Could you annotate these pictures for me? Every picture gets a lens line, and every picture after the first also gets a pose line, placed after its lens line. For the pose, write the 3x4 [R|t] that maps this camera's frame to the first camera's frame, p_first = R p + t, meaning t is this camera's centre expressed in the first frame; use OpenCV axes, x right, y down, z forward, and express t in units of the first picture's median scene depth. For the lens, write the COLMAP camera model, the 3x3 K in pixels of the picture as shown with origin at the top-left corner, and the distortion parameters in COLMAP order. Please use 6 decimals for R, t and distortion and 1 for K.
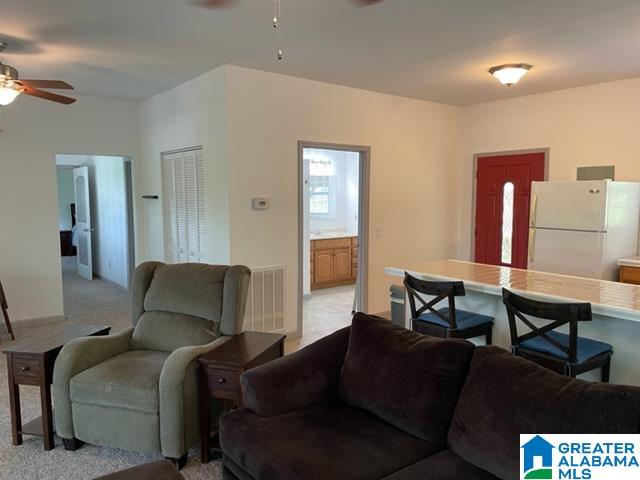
lens RADIAL K [[480.6, 0, 319.9], [0, 480.6, 238.6], [0, 0, 1]] dist [0.088374, -0.105491]
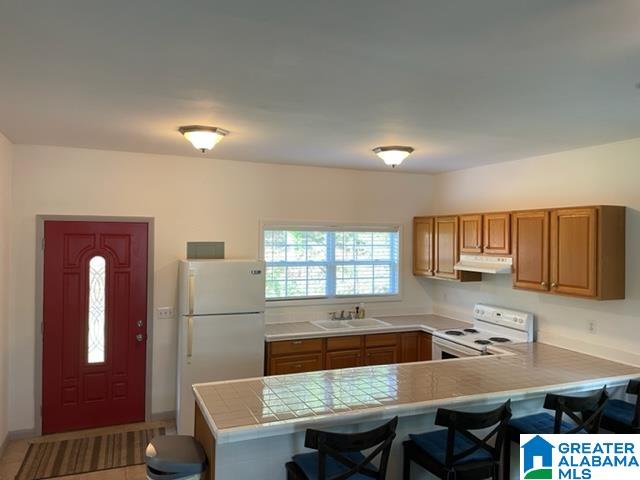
lens RADIAL K [[480.6, 0, 320.1], [0, 480.6, 234.9], [0, 0, 1]] dist [0.088374, -0.105491]
pose [[0.267652, 0.007453, 0.963487, -0.348665], [0.075658, 0.996720, -0.028728, -0.132394], [-0.960541, 0.080585, 0.266210, 0.593532]]
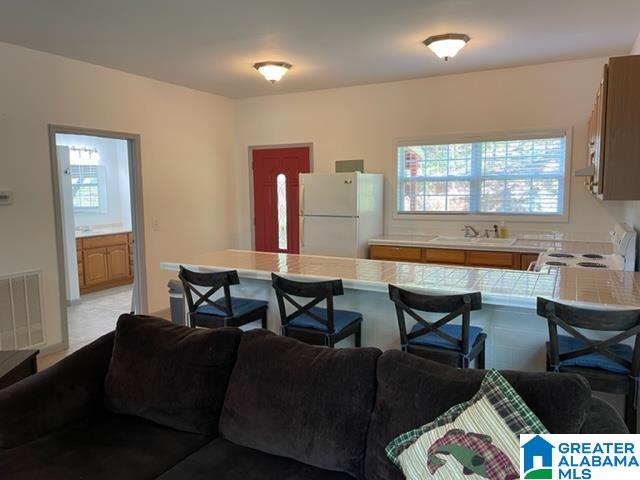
lens RADIAL K [[480.6, 0, 320.0], [0, 480.6, 239.2], [0, 0, 1]] dist [0.088374, -0.105491]
pose [[0.908684, -0.057648, 0.413486, 0.024941], [0.049719, 0.998315, 0.029920, 0.000479], [-0.414514, -0.006630, 0.910019, -0.003117]]
